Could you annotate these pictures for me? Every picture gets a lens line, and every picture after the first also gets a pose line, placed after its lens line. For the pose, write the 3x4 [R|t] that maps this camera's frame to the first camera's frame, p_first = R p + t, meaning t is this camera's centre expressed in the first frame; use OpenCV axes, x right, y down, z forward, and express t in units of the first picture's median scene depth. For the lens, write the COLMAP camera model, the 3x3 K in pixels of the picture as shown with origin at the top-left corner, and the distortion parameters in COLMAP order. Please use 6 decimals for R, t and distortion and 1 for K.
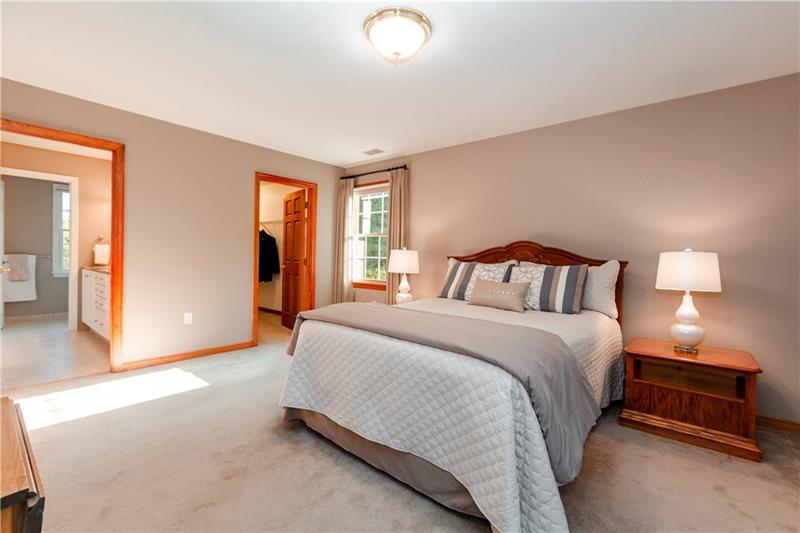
lens RADIAL K [[367.5, 0, 402.4], [0, 367.5, 260.9], [0, 0, 1]] dist [-0.001537, -0.000755]
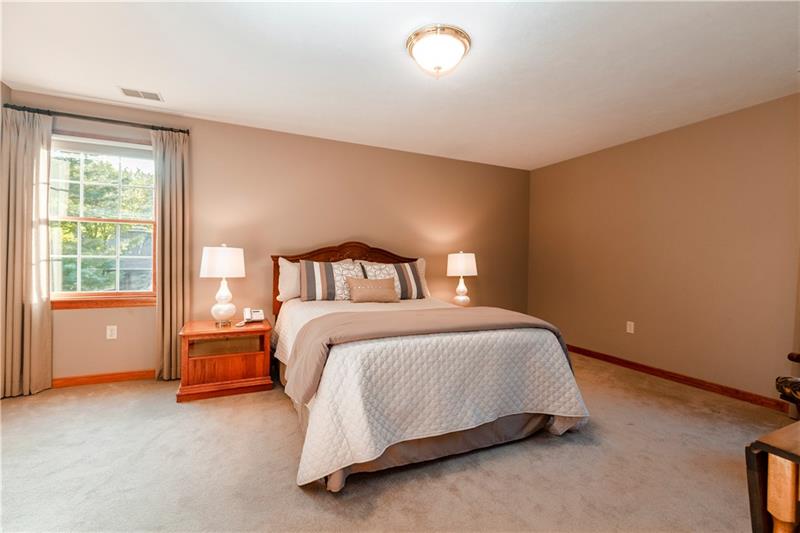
lens RADIAL K [[359.1, 0, 402.5], [0, 359.1, 266.5], [0, 0, 1]] dist [-0.000401, -0.000256]
pose [[0.407131, -0.040329, 0.912479, -0.572268], [0.001309, 0.999049, 0.043571, -0.024356], [-0.913369, -0.016545, 0.406797, 0.378149]]
